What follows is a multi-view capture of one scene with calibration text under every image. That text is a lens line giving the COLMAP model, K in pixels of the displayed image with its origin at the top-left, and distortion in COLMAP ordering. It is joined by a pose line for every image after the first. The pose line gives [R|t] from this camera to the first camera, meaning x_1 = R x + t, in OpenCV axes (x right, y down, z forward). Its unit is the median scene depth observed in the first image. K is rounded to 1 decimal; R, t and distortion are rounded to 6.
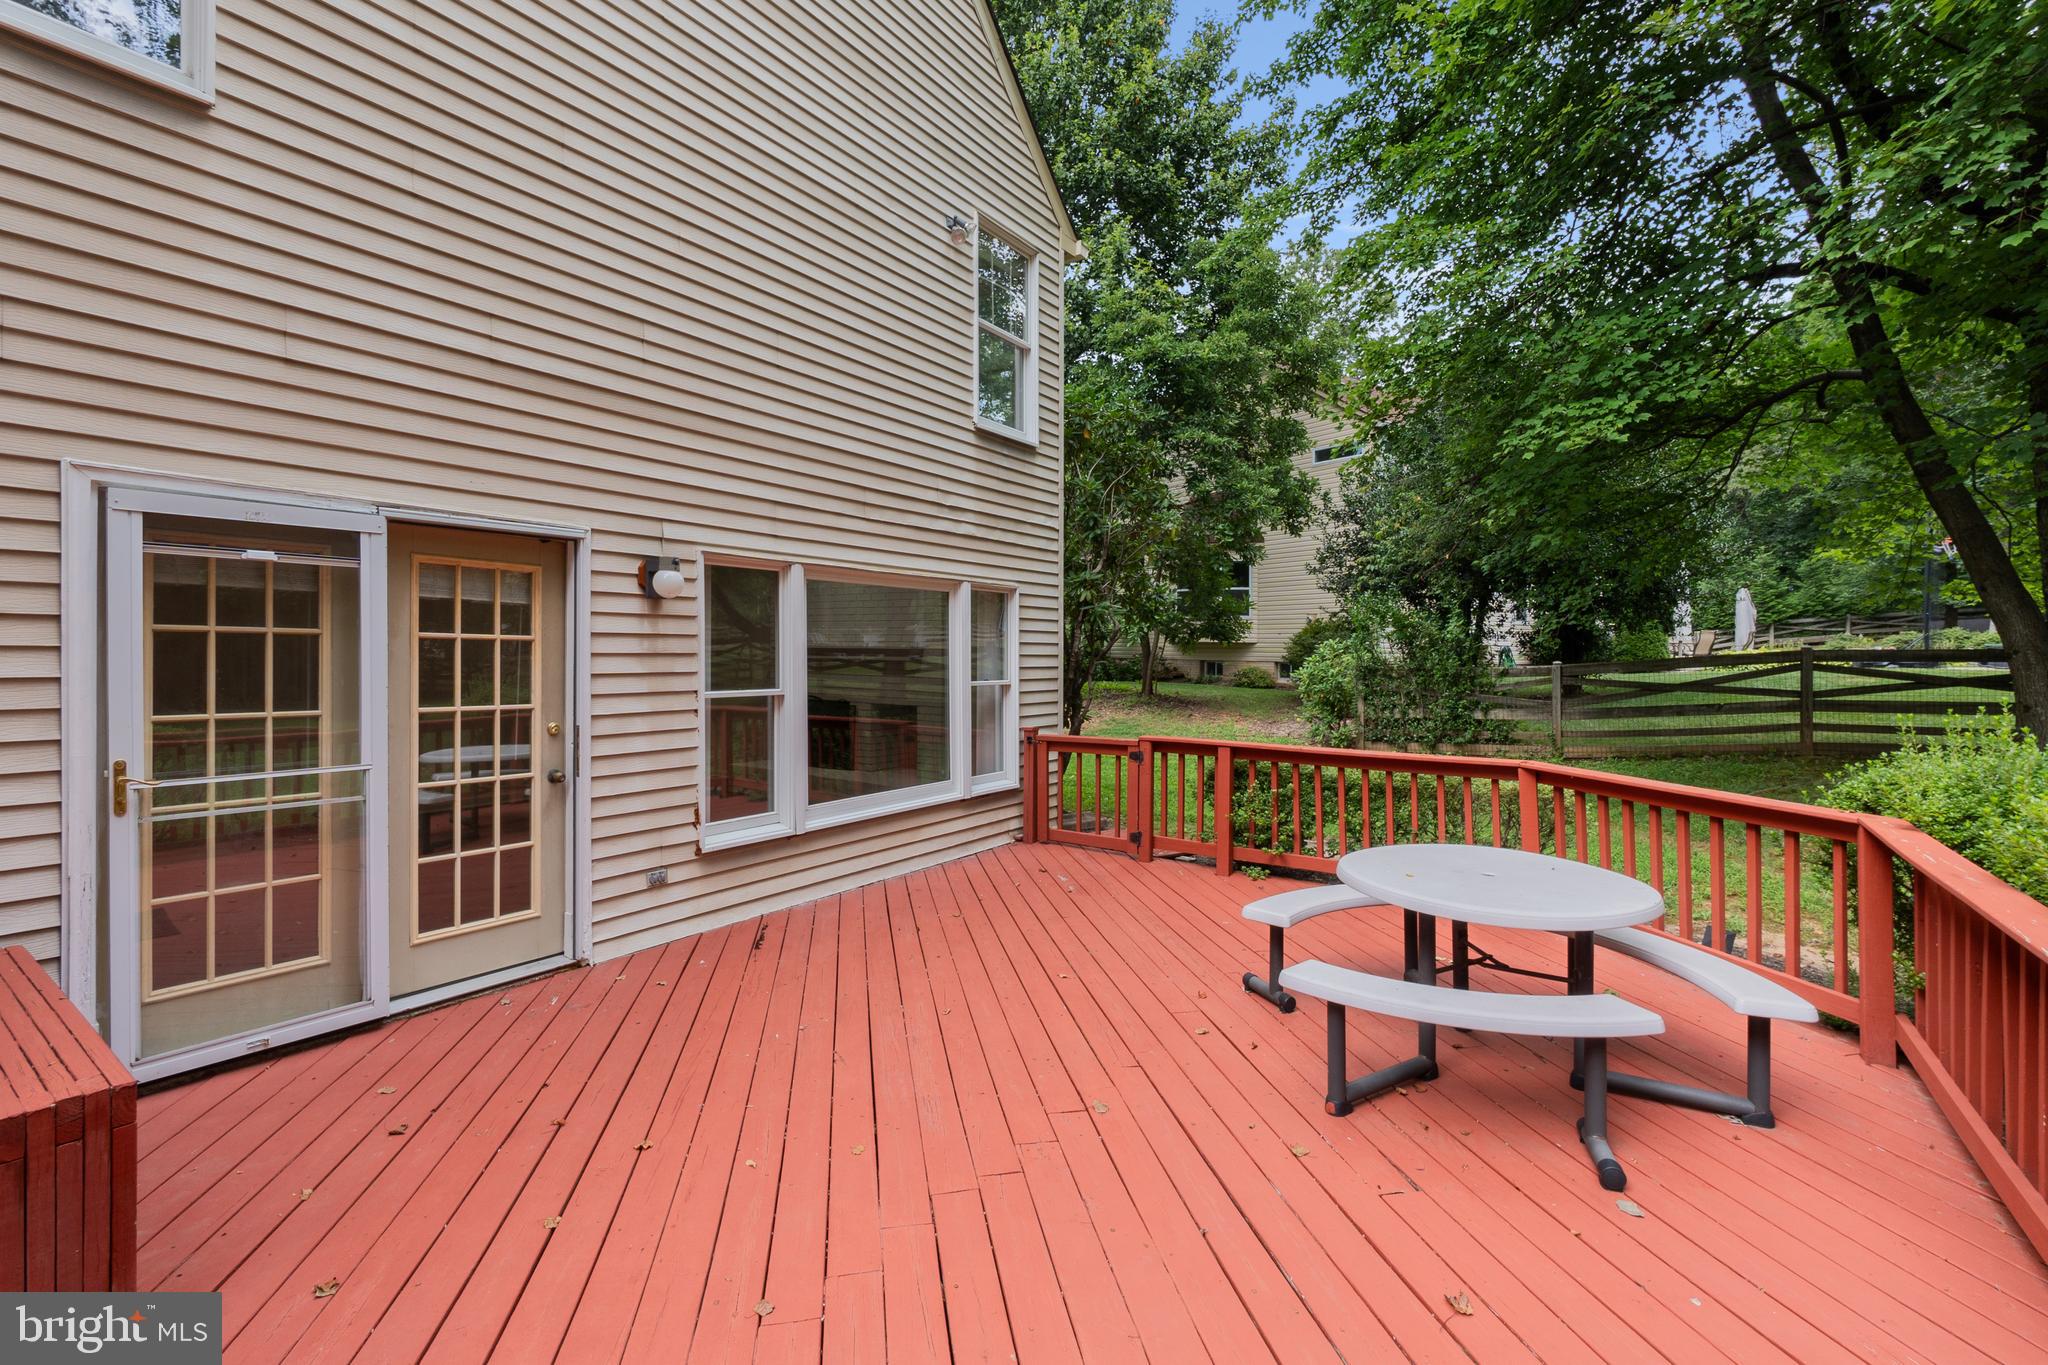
lens RADIAL K [[883.9, 0, 1054.3], [0, 883.9, 656.9], [0, 0, 1]] dist [0.007998, 0.000160]
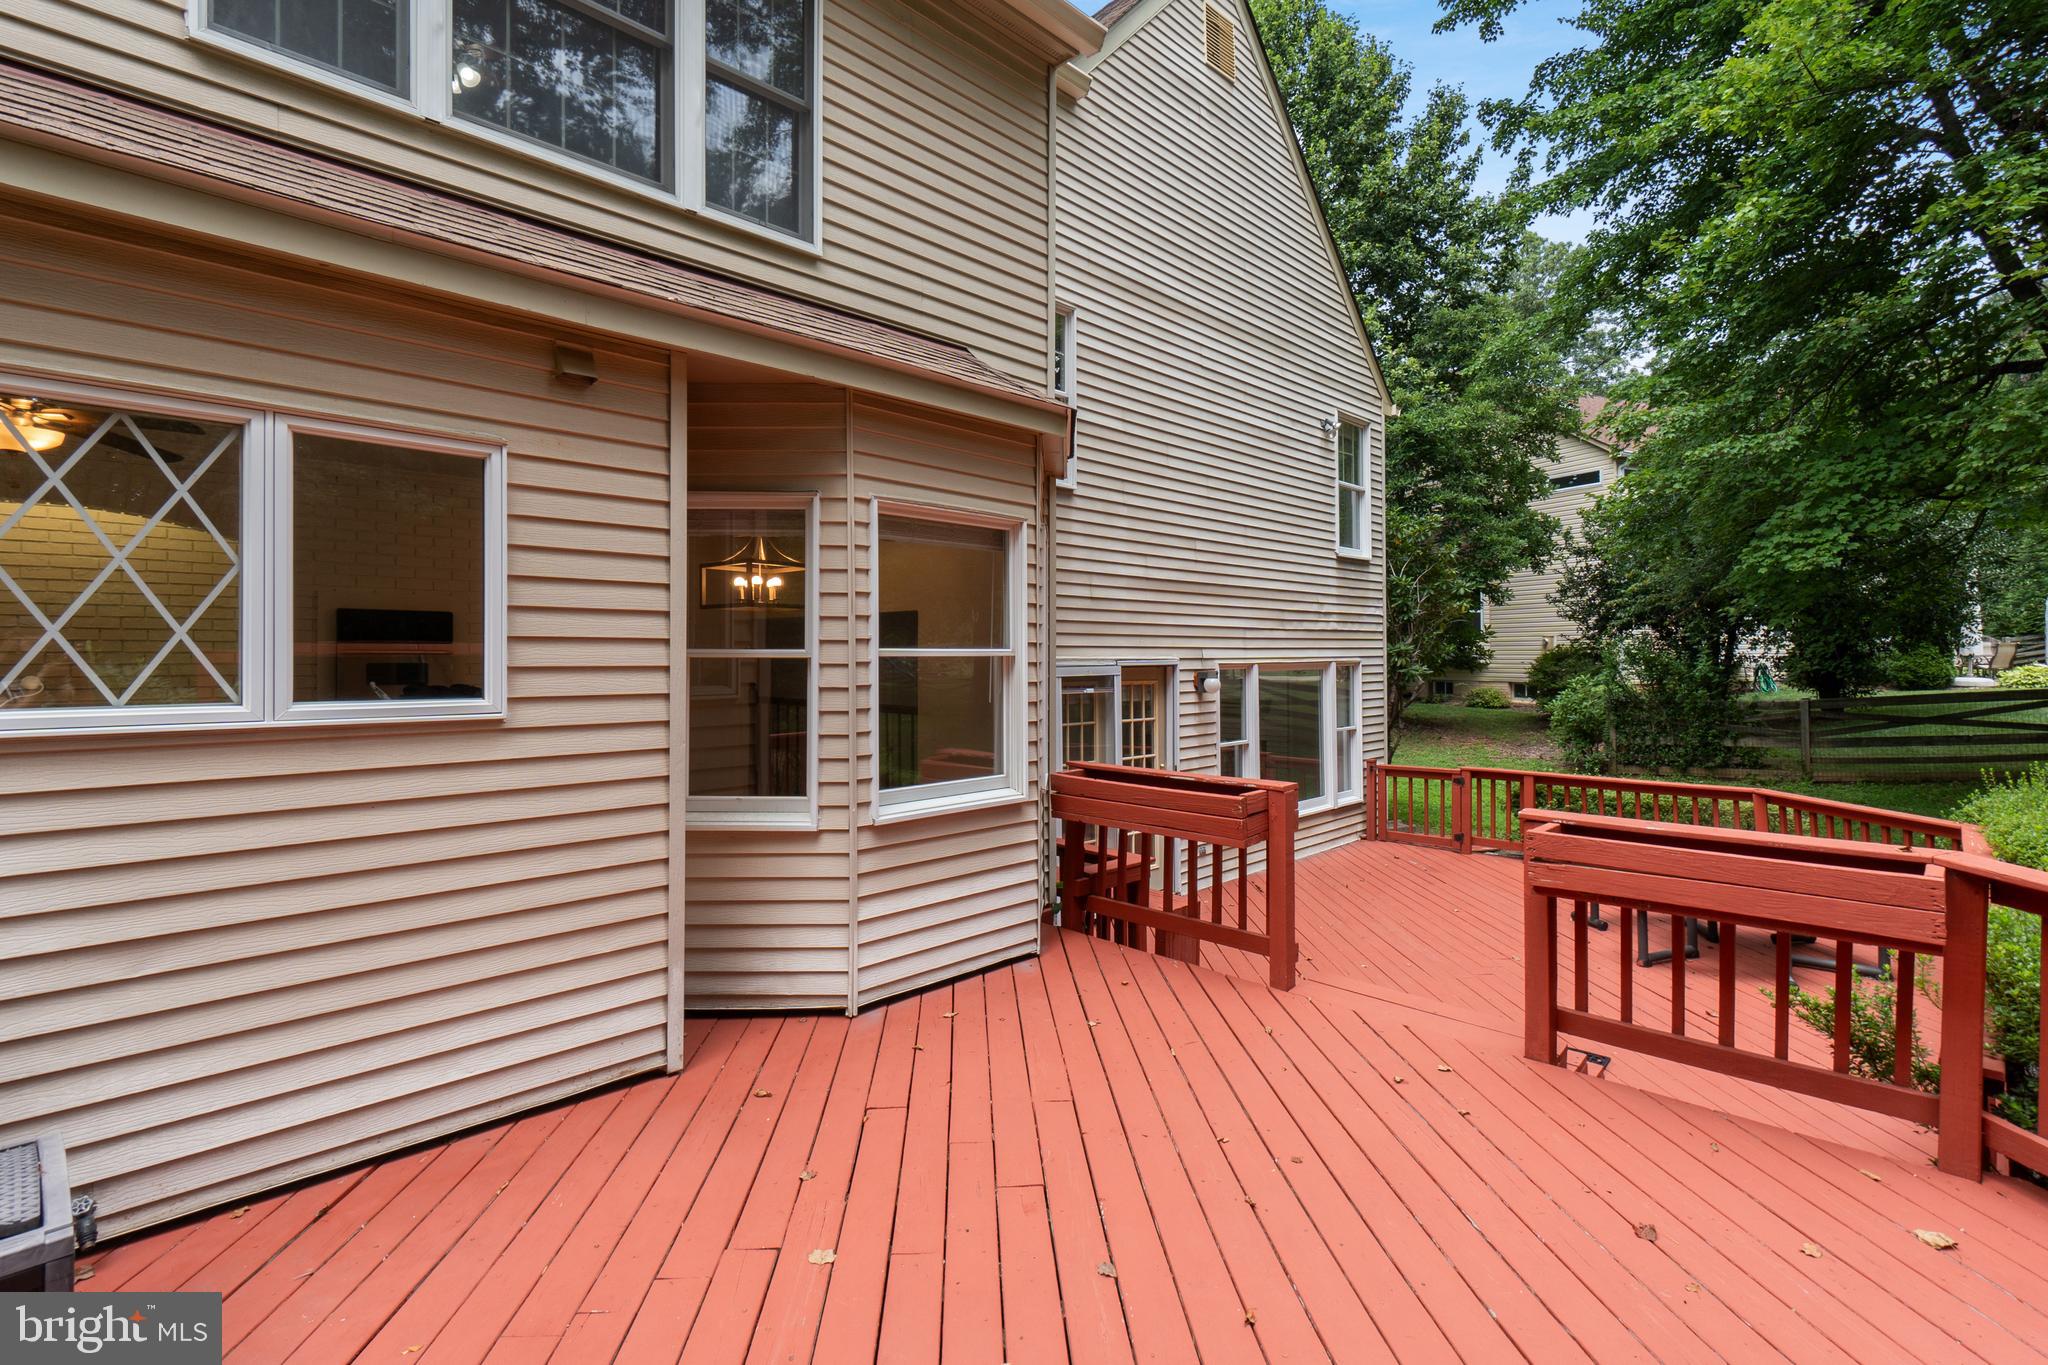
lens RADIAL K [[920.6, 0, 1054.8], [0, 920.6, 668.5], [0, 0, 1]] dist [0.014990, 0.000053]
pose [[0.982833, -0.014649, -0.183914, -0.246360], [0.015708, 0.999867, 0.004303, -0.079108], [0.183827, -0.007118, 0.982933, -0.540058]]
